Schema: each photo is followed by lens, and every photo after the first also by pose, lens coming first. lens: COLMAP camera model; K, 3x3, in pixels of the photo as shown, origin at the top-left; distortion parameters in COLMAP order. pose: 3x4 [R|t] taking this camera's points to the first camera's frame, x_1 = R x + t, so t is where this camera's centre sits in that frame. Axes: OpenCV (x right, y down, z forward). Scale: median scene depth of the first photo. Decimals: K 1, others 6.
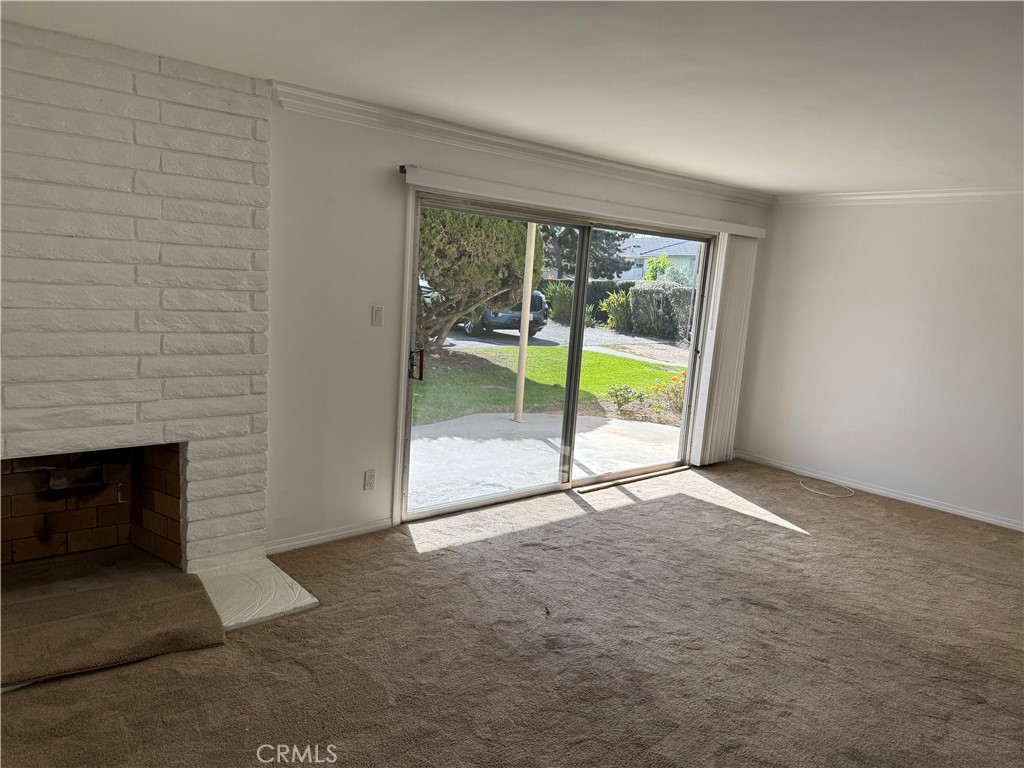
lens RADIAL K [[717.3, 0, 512.0], [0, 717.3, 384.0], [0, 0, 1]] dist [0.006783, -0.003428]
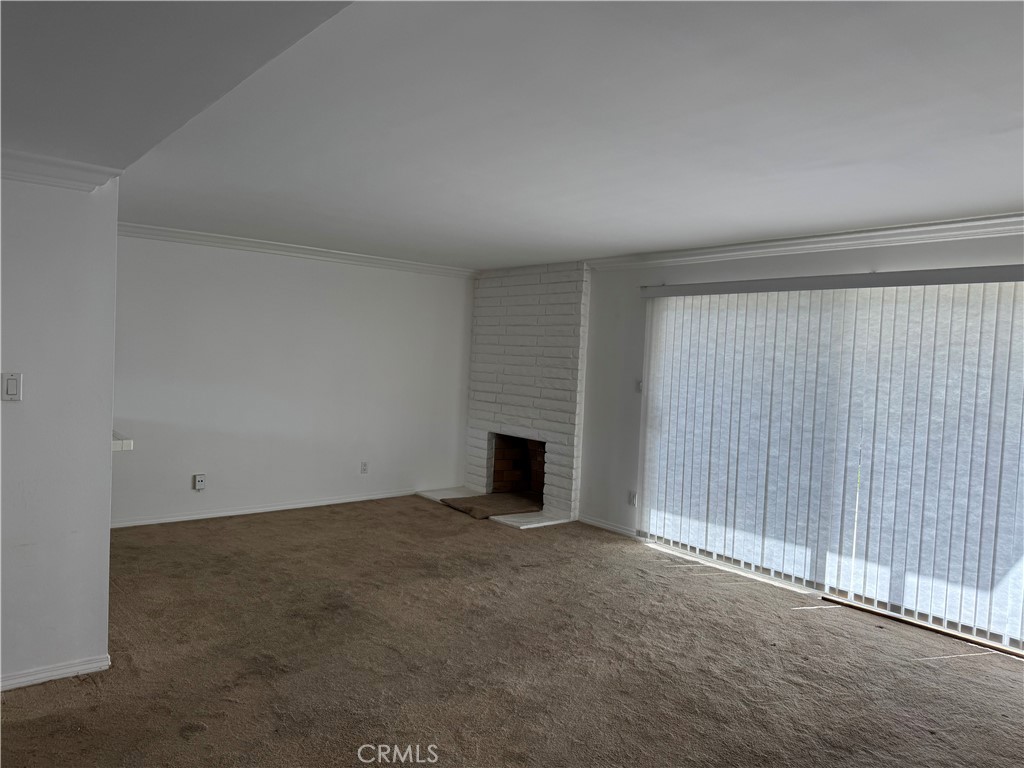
lens RADIAL K [[717.3, 0, 512.0], [0, 717.3, 384.0], [0, 0, 1]] dist [0.006783, -0.003428]
pose [[-0.058544, -0.029316, -0.997854, 1.601588], [-0.196510, 0.980350, -0.017272, -0.027657], [0.978752, 0.195078, -0.063155, 1.014533]]
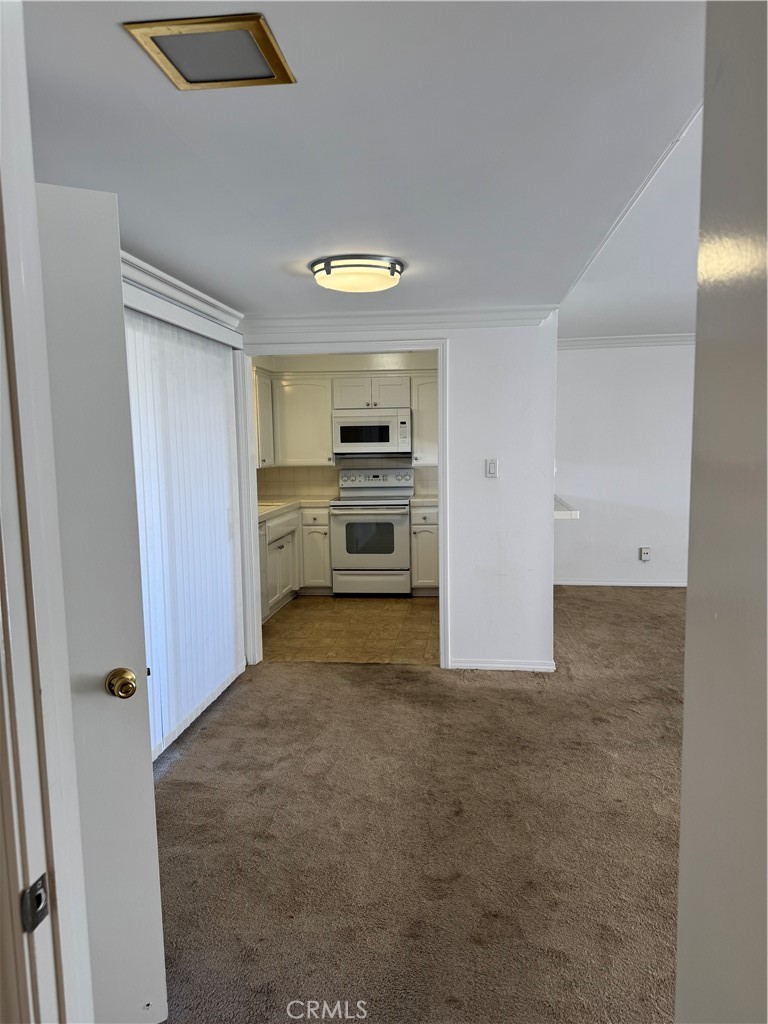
lens RADIAL K [[717.3, 0, 384.0], [0, 717.3, 512.0], [0, 0, 1]] dist [0.006783, -0.003428]
pose [[-0.767883, 0.010540, -0.640503, 1.752729], [-0.126873, 0.977556, 0.168191, -0.036164], [0.627900, 0.210413, -0.749311, 1.241593]]
